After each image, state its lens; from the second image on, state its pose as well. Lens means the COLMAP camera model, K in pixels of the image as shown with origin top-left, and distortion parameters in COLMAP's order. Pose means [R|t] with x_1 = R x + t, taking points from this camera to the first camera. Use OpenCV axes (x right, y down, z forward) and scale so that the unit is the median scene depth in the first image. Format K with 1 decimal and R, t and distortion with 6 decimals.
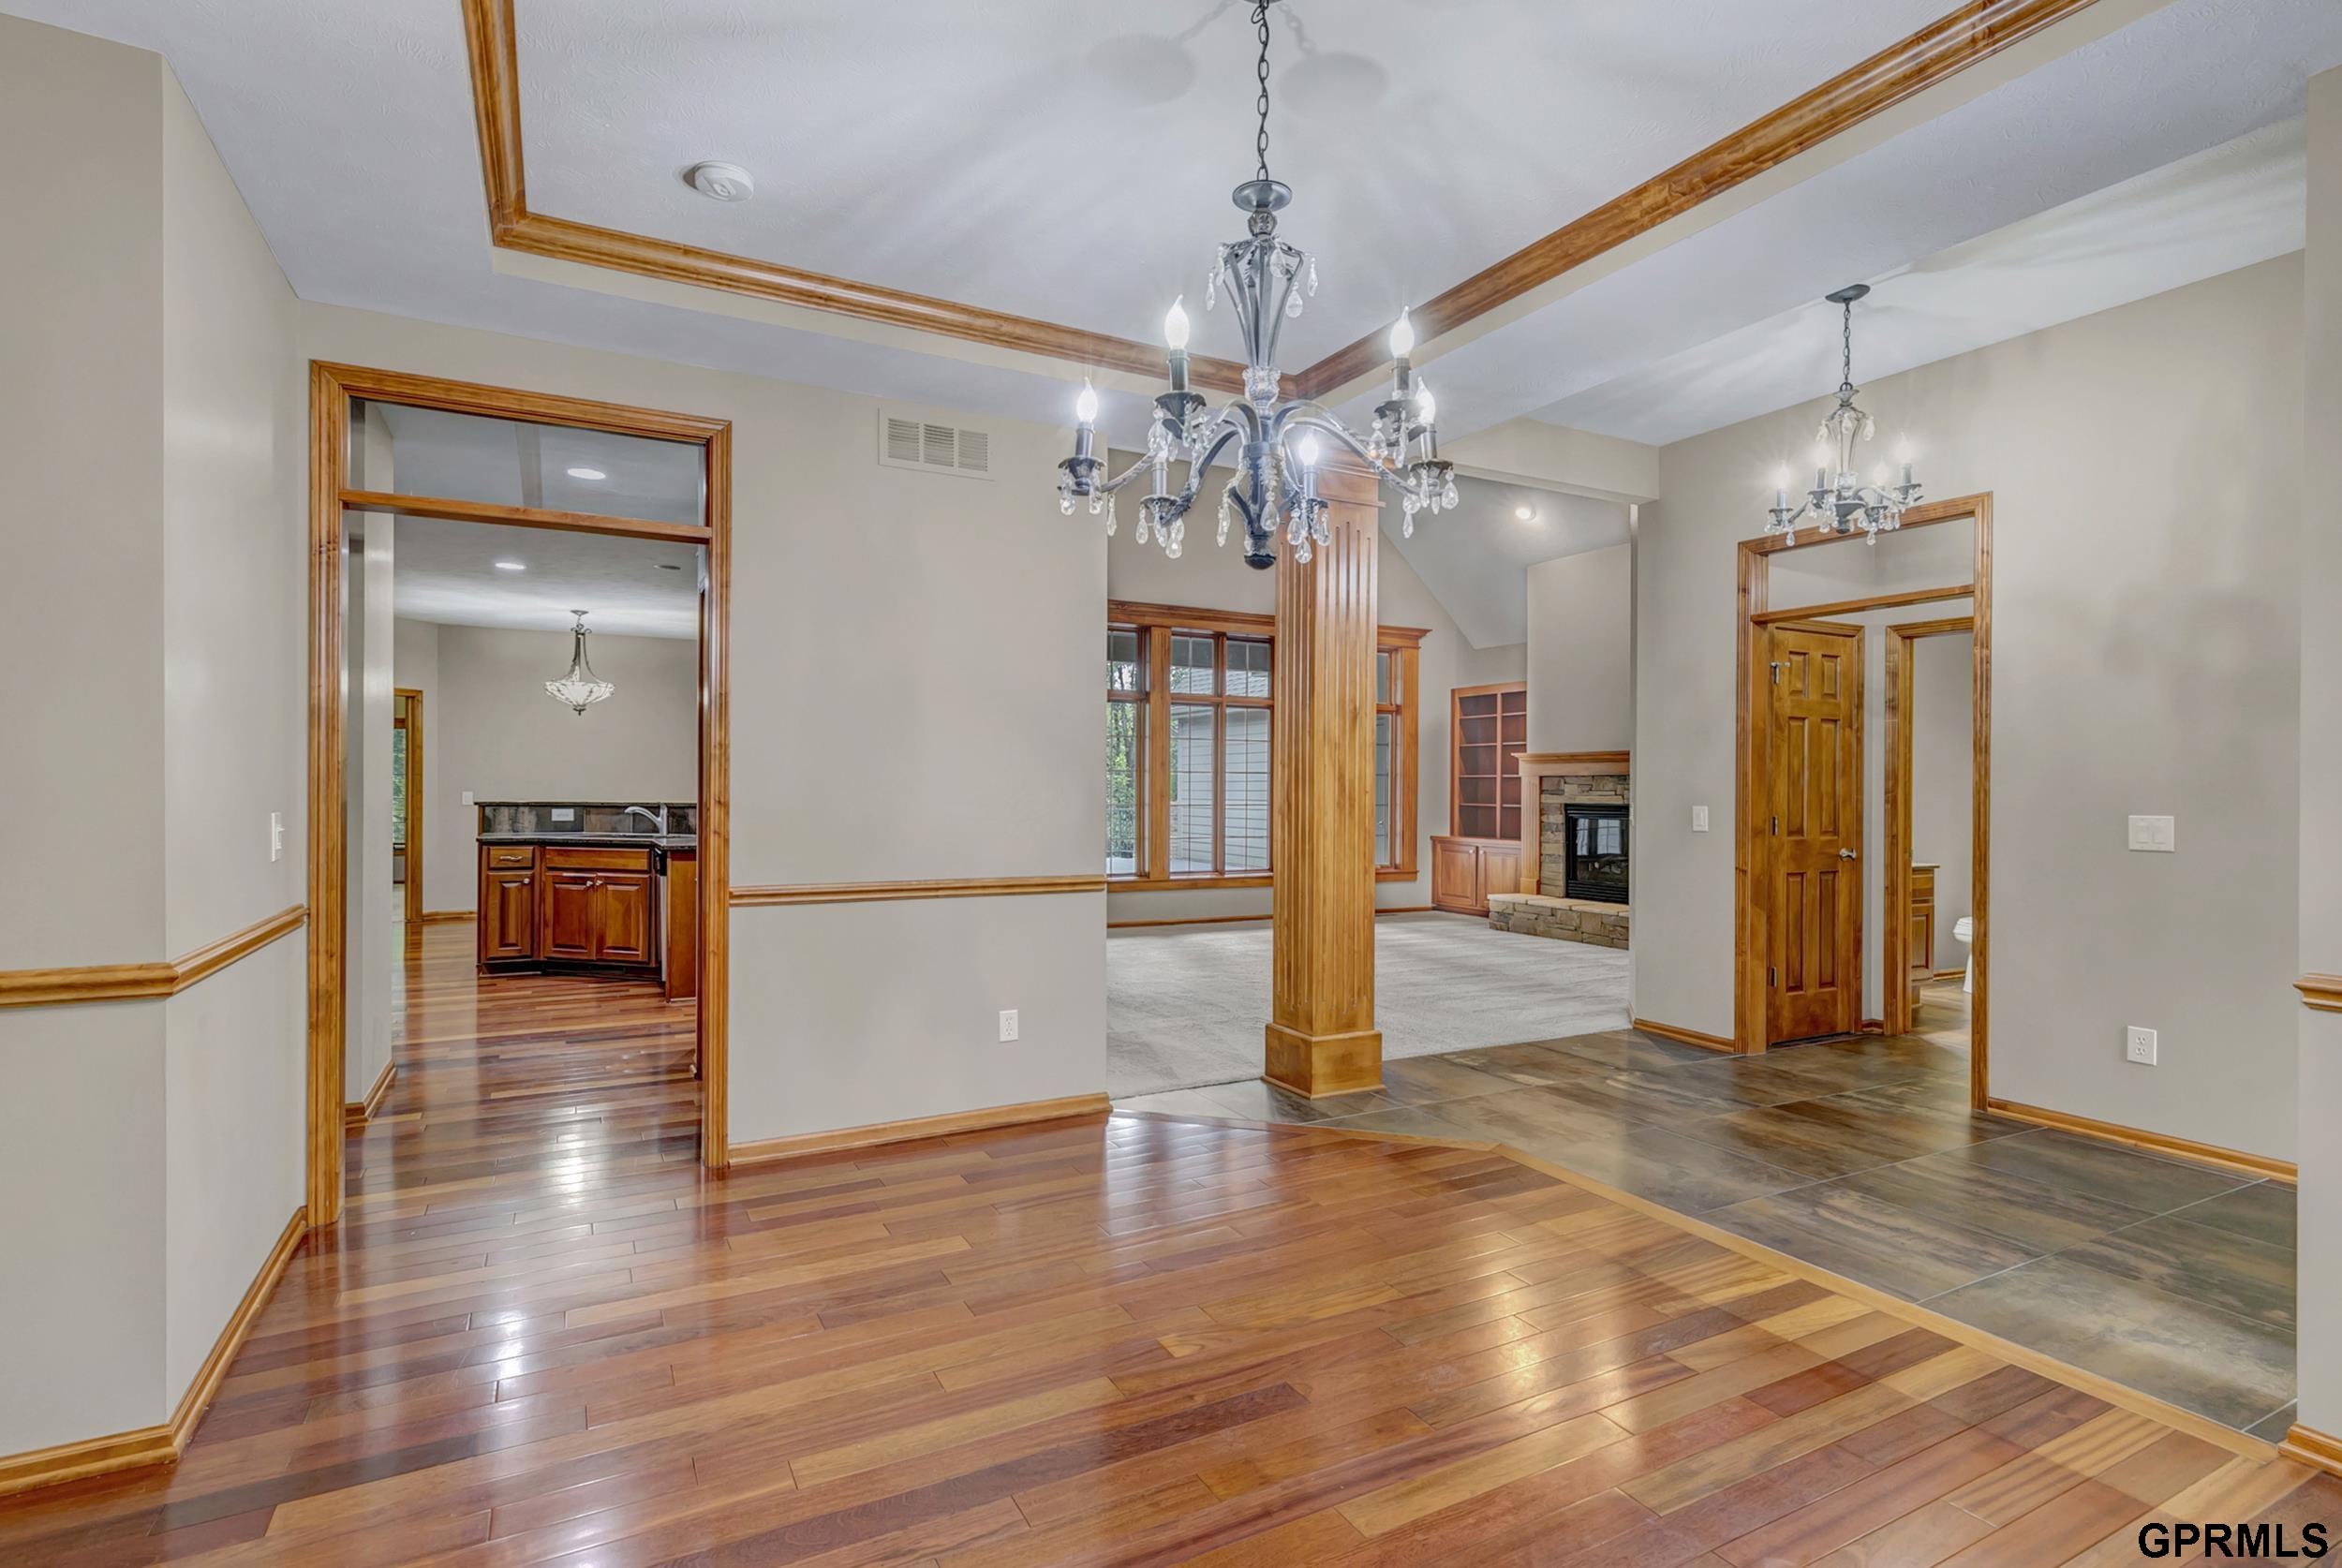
lens RADIAL K [[1079.5, 0, 1277.7], [0, 1079.5, 786.6], [0, 0, 1]] dist [0.013116, 0.000114]
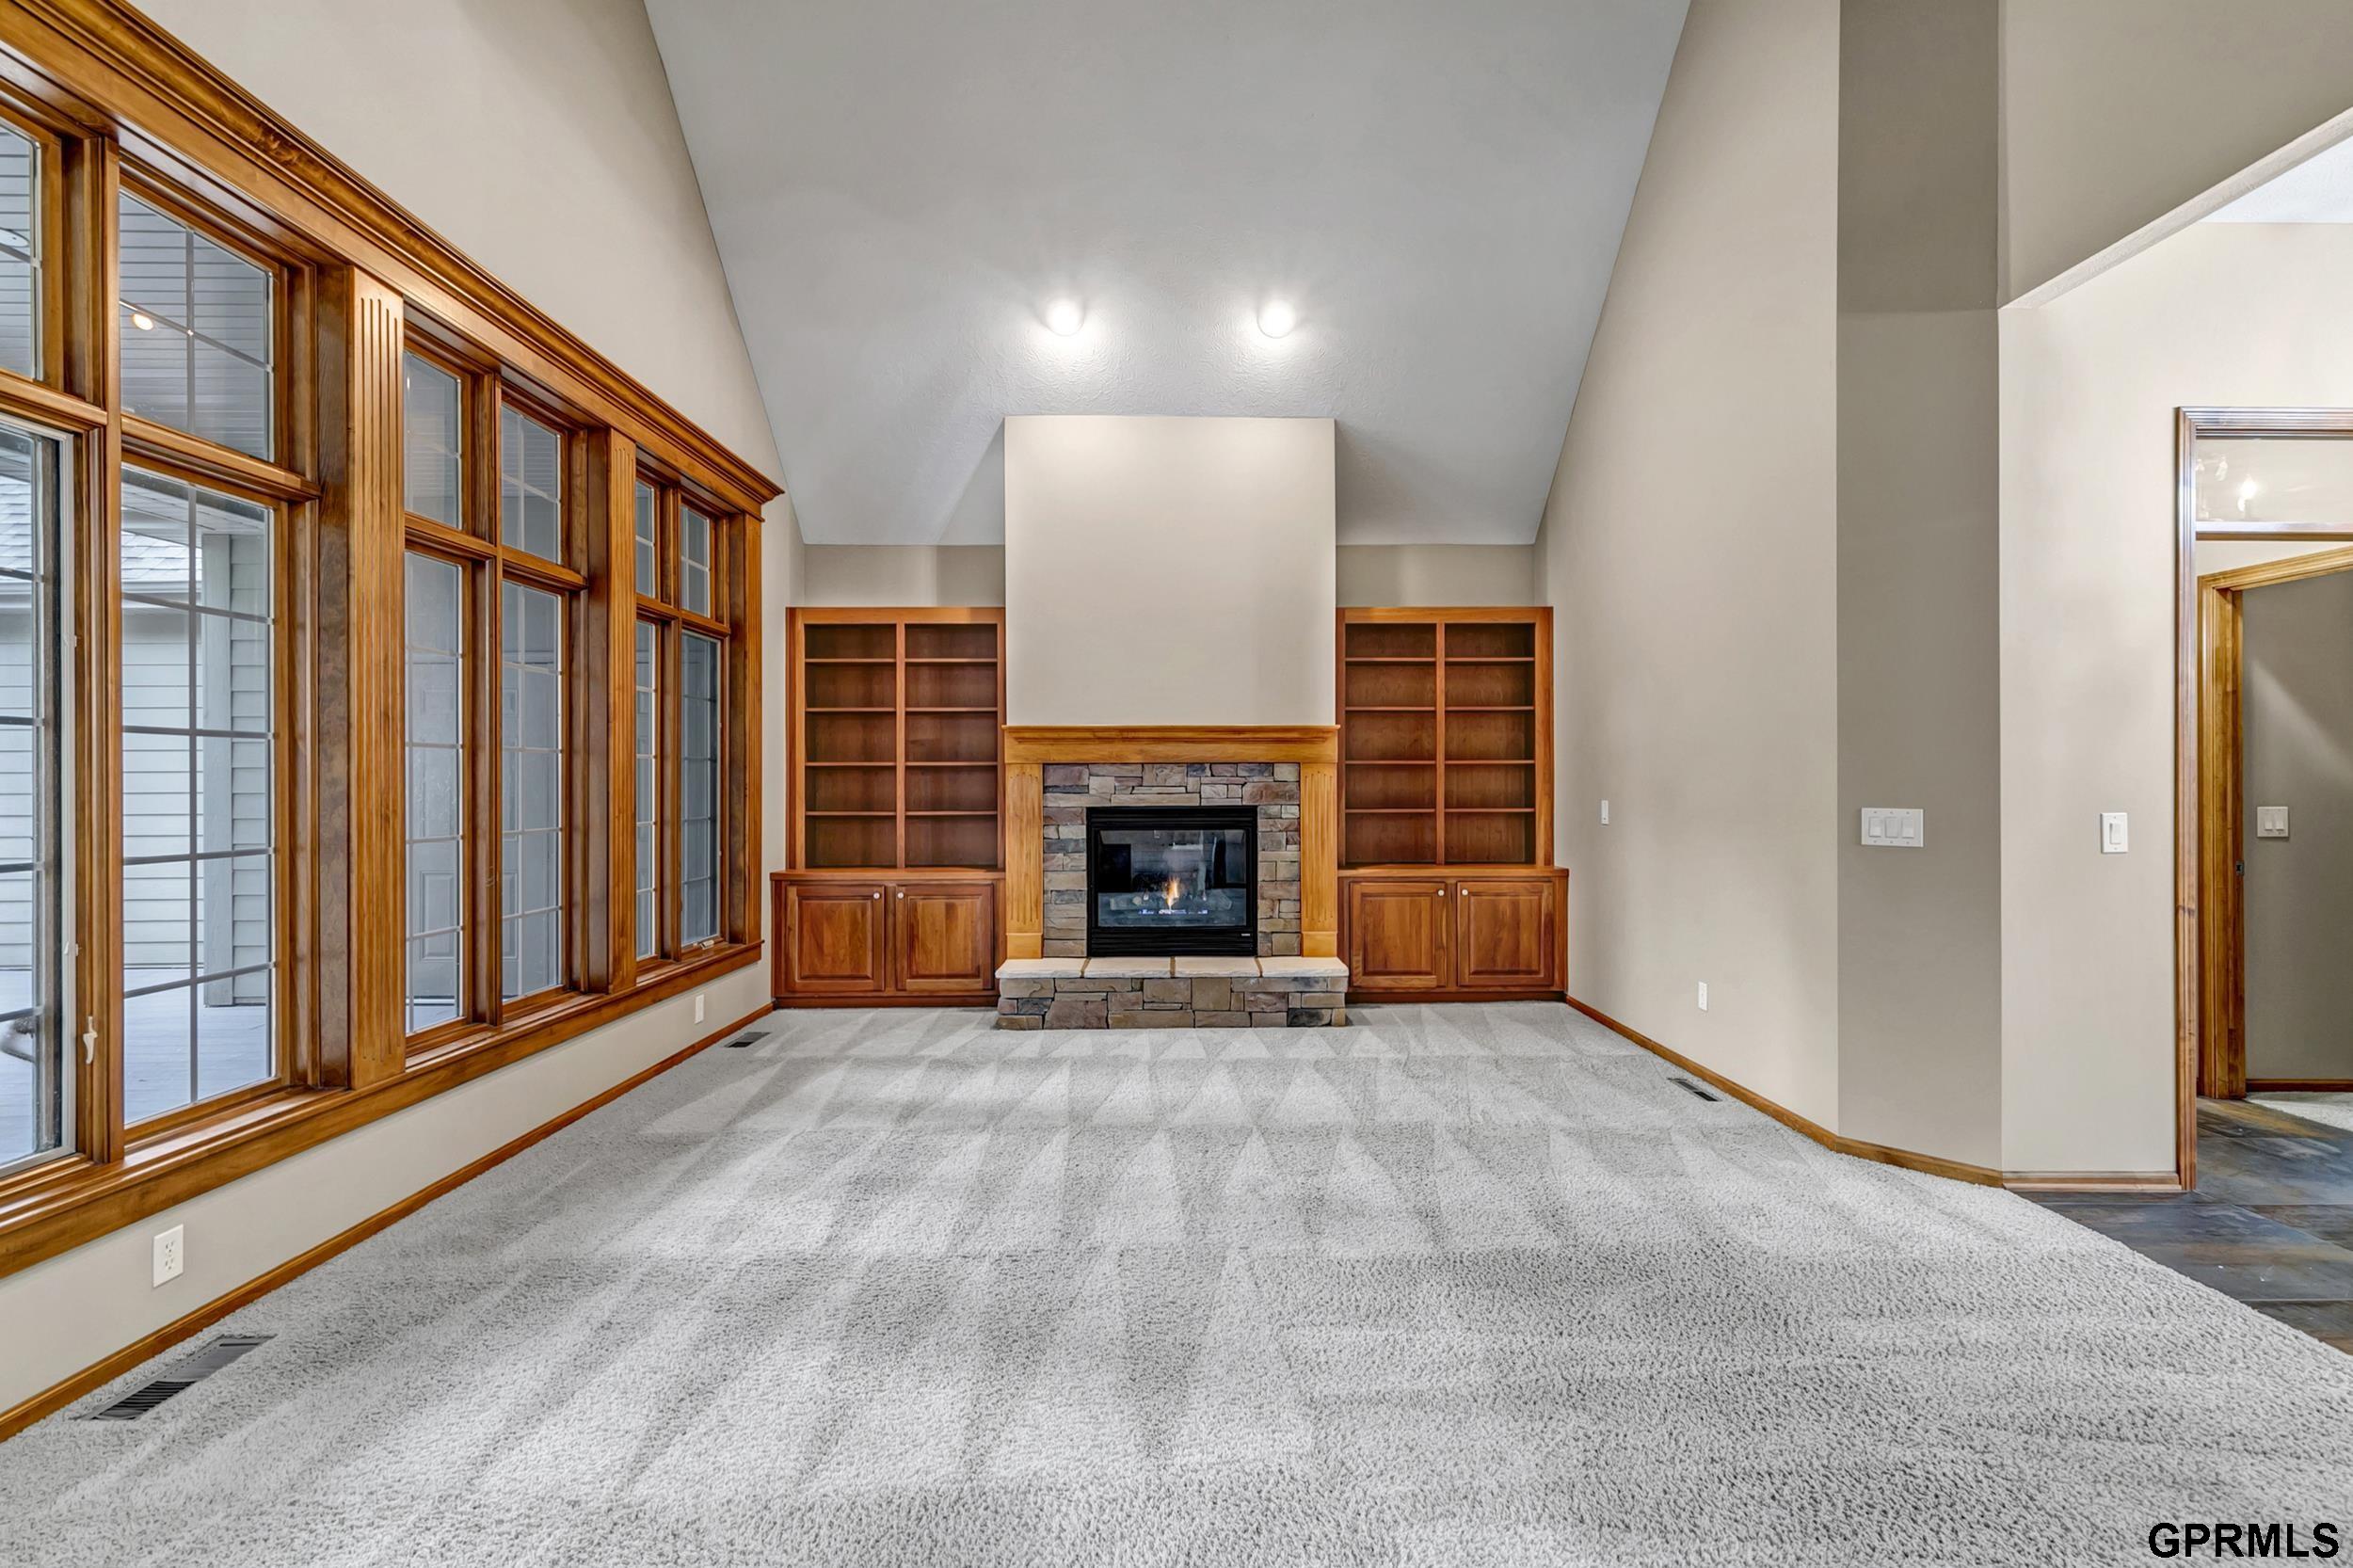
lens RADIAL K [[1073.7, 0, 1181.8], [0, 1073.7, 778.8], [0, 0, 1]] dist [0.010426, -0.000150]
pose [[0.518536, -0.003755, 0.855048, -0.332008], [0.003479, 0.999991, 0.002282, -0.002886], [-0.855049, 0.001791, 0.518544, 0.867328]]
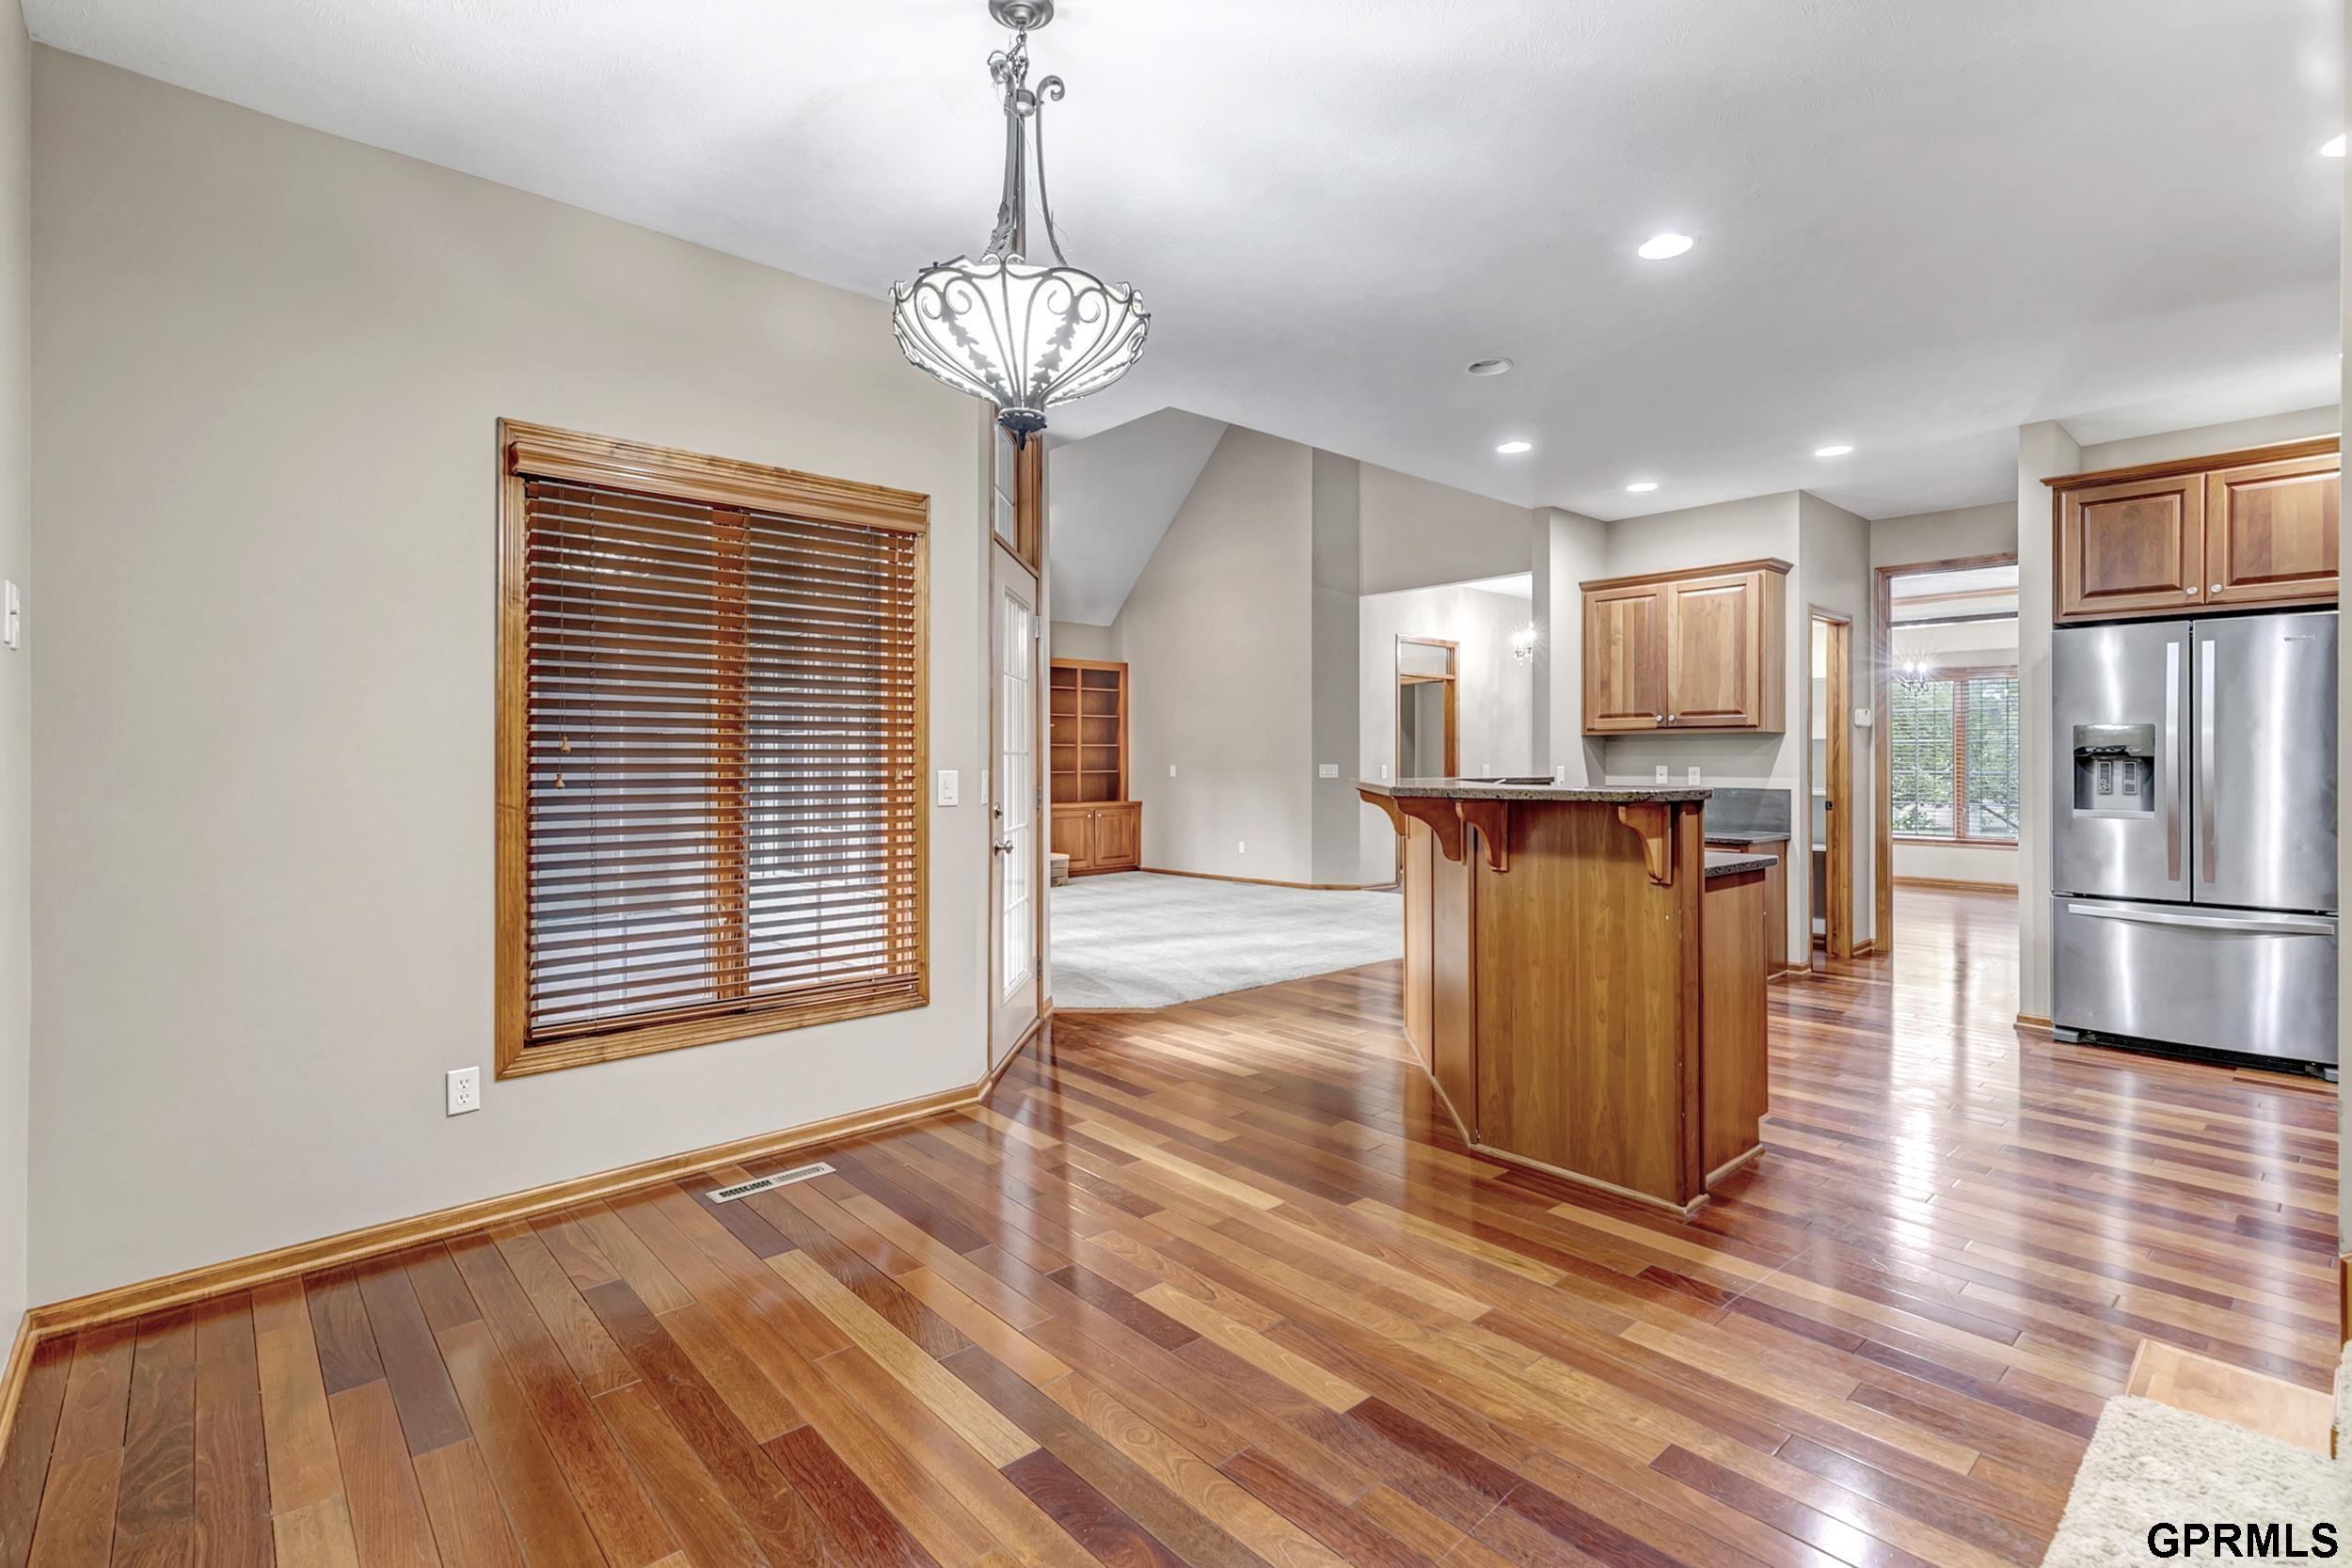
lens RADIAL K [[1073.1, 0, 1181.3], [0, 1073.1, 778.8], [0, 0, 1]] dist [0.010426, -0.000150]
pose [[-0.162341, -0.021533, 0.986500, -1.102479], [-0.000219, 0.999763, 0.021786, 0.001284], [-0.986735, 0.003321, -0.162307, 1.271127]]
